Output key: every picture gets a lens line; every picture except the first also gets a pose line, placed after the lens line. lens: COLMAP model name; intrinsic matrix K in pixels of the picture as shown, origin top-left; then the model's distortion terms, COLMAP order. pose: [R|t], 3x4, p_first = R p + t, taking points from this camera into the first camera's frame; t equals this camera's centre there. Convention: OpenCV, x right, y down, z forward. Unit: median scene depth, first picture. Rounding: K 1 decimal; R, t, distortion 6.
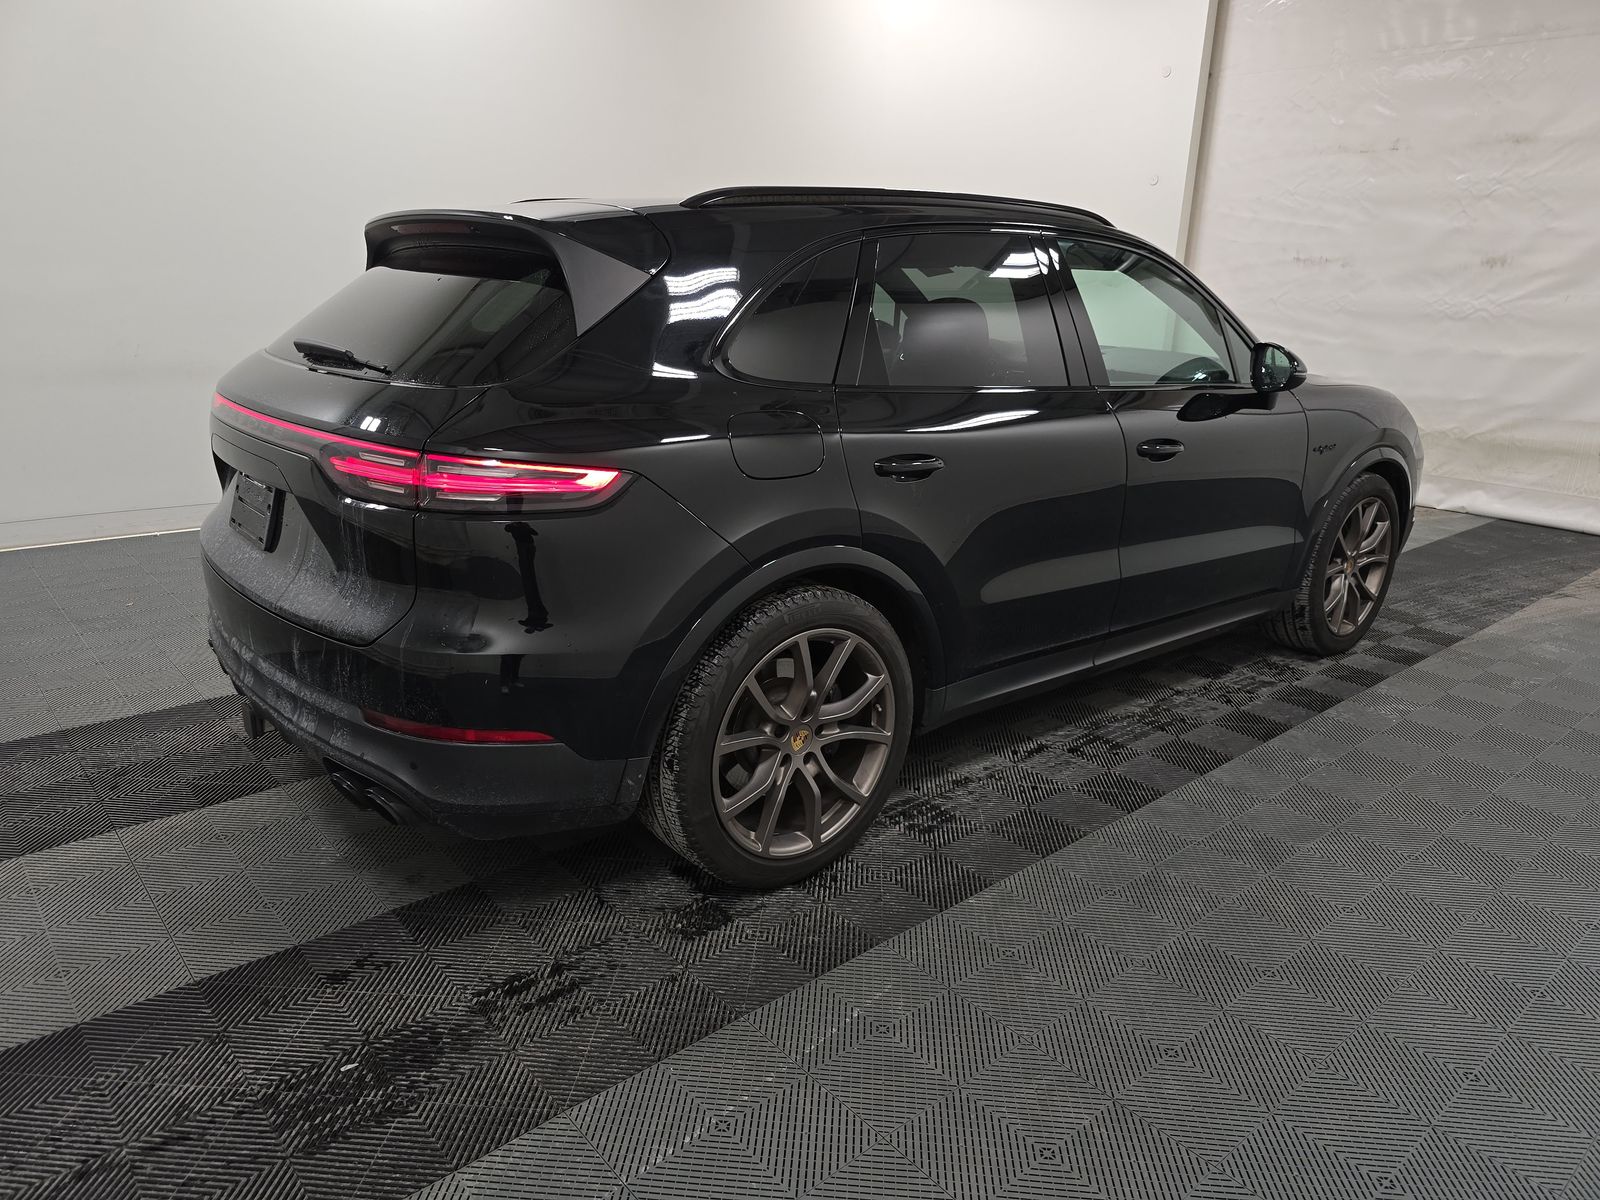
lens RADIAL K [[1076.6, 0, 806.3], [0, 1076.6, 606.3], [0, 0, 1]] dist [0.019966, -0.016458]
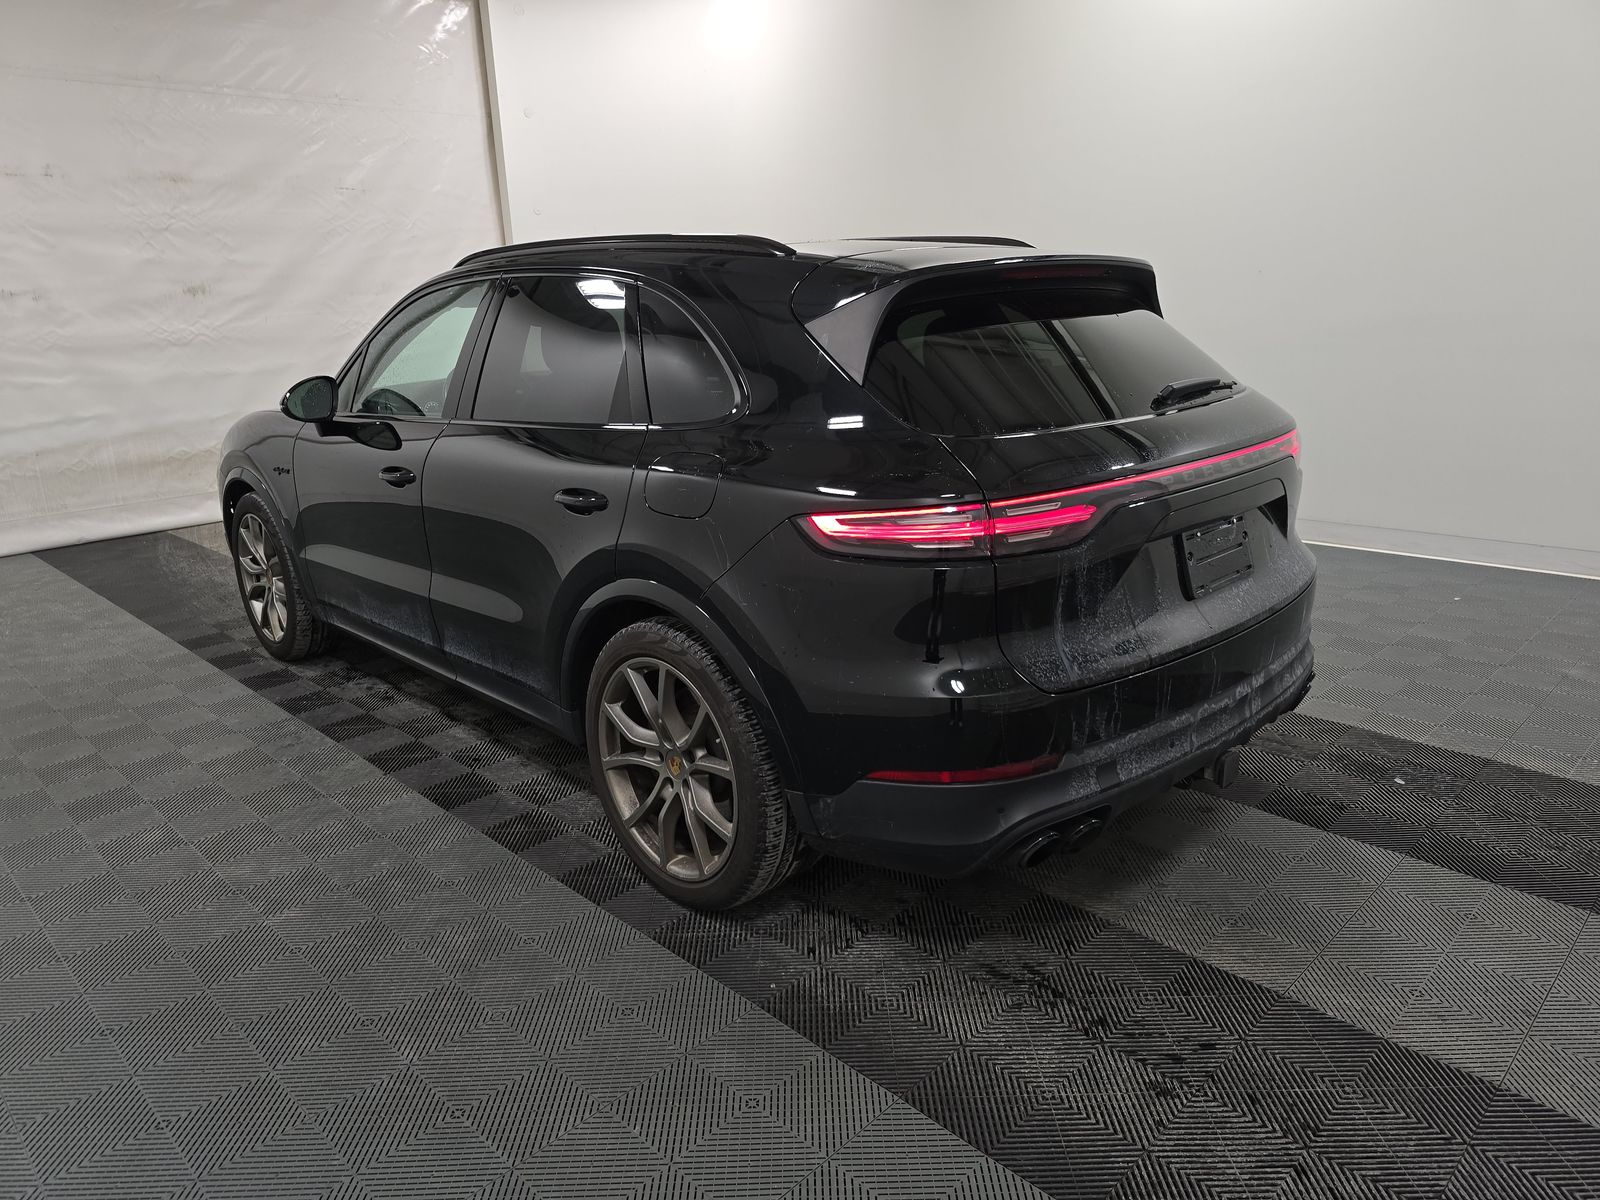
lens RADIAL K [[1076.6, 0, 802.5], [0, 1076.6, 588.3], [0, 0, 1]] dist [0.019966, -0.016458]
pose [[-0.065343, -0.289375, 0.954983, -0.523479], [0.320761, 0.900145, 0.294706, -0.175157], [-0.944904, 0.325578, 0.034002, 0.489561]]
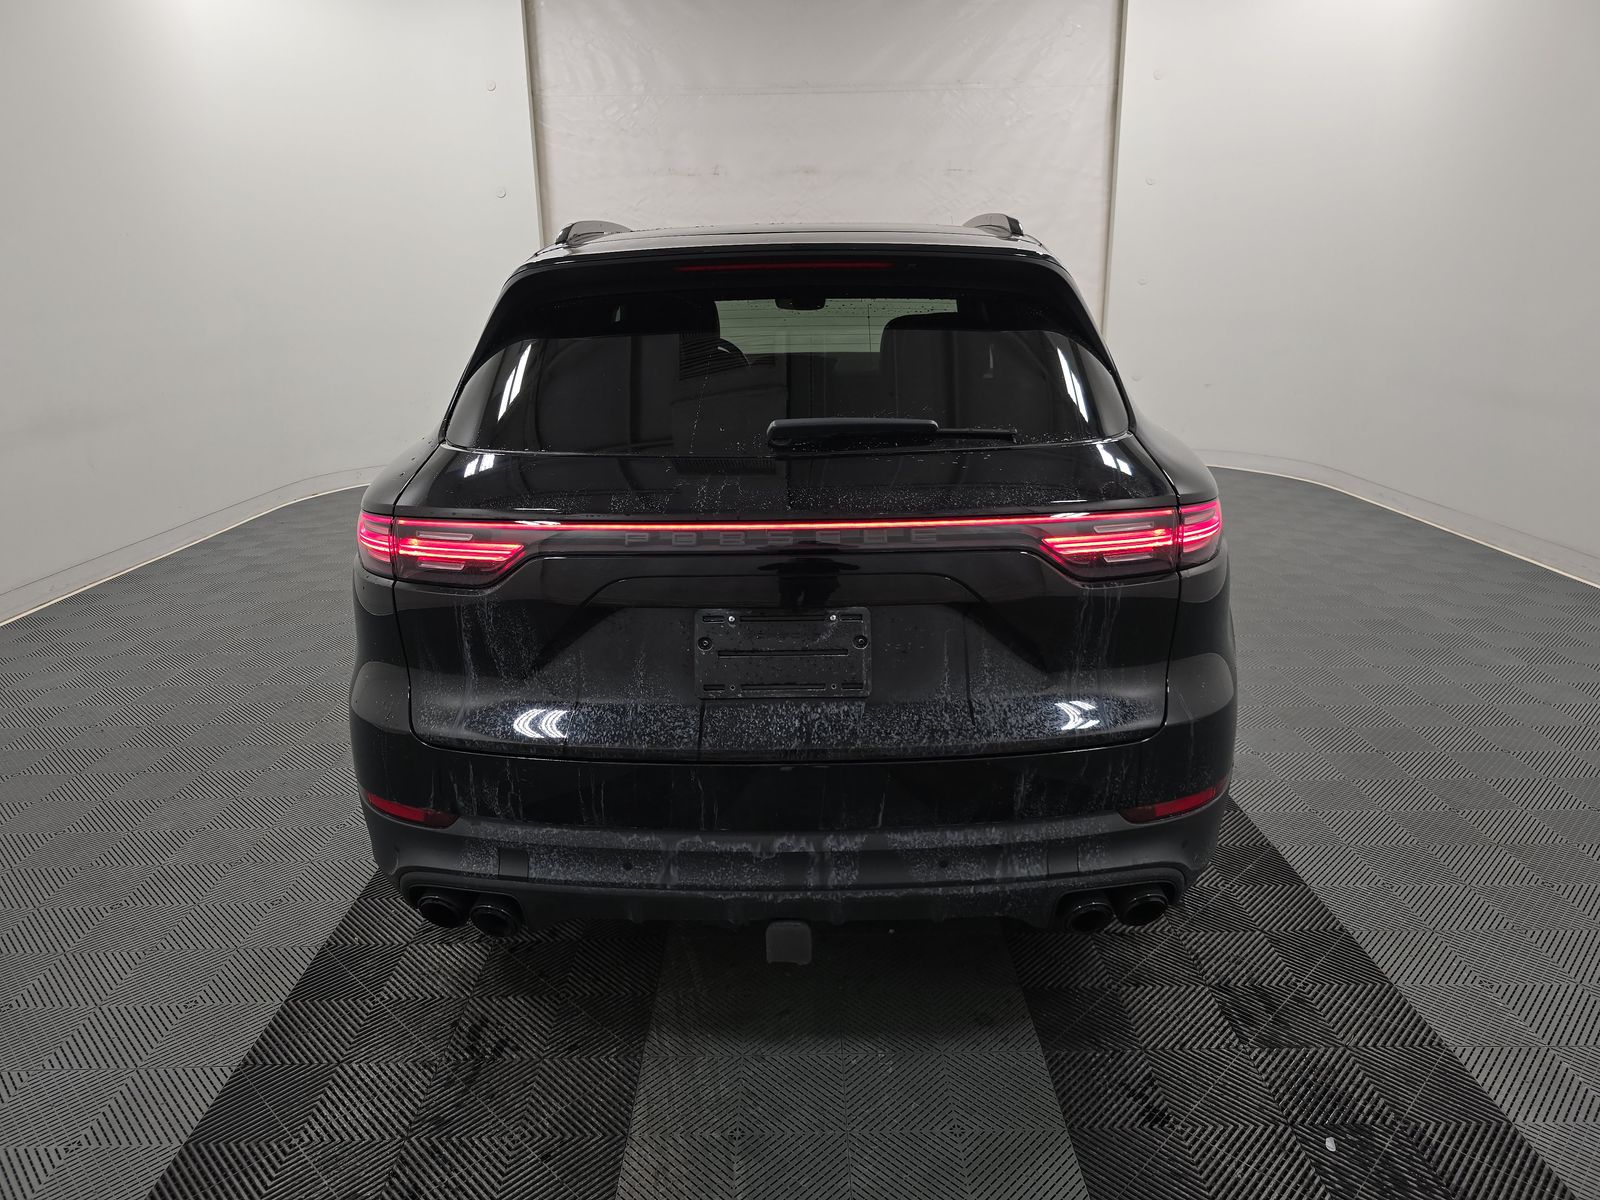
lens RADIAL K [[1076.6, 0, 798.5], [0, 1076.6, 592.2], [0, 0, 1]] dist [0.019966, -0.016458]
pose [[0.649479, -0.243620, 0.720296, -0.366067], [0.253730, 0.962426, 0.096730, -0.071554], [-0.716797, 0.119937, 0.686890, 0.175859]]
